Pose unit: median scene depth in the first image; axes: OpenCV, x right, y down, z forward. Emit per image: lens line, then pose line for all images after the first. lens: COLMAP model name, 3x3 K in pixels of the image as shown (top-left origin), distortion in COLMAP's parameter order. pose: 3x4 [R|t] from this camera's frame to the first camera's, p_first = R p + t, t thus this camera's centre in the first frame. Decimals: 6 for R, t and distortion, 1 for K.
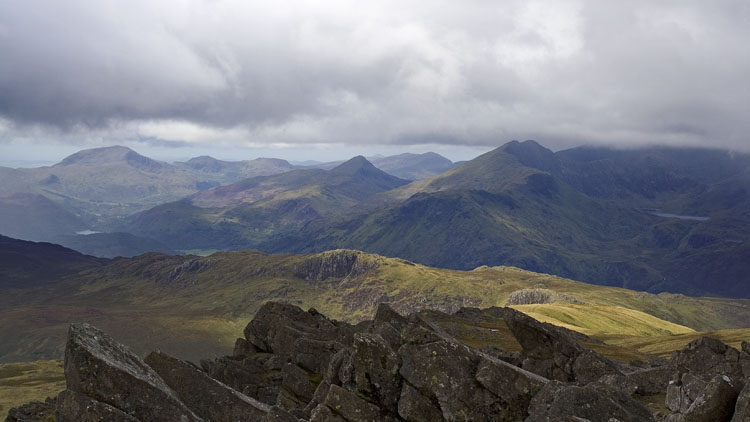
lens RADIAL K [[1330.8, 0, 375.5], [0, 1330.8, 211.6], [0, 0, 1]] dist [0.010564, 0.000000]
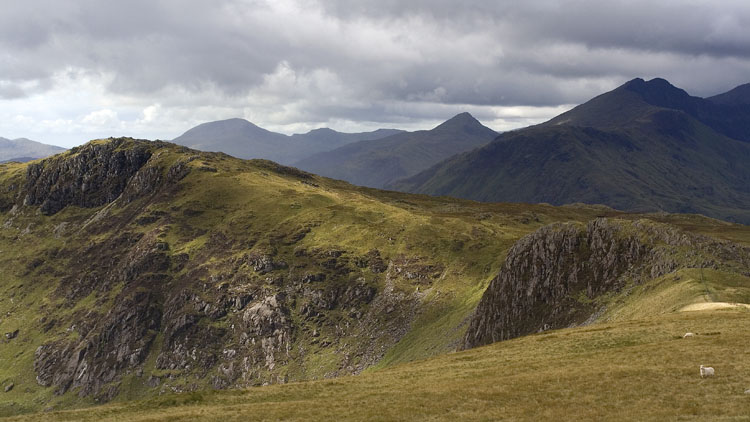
lens RADIAL K [[1129.9, 0, 373.9], [0, 1129.9, 210.8], [0, 0, 1]] dist [0.018011, 0.000000]
pose [[0.990187, -0.005953, -0.139622, 0.049637], [0.007332, 0.999929, 0.009363, 0.024748], [0.139557, -0.010295, 0.990161, 0.357057]]
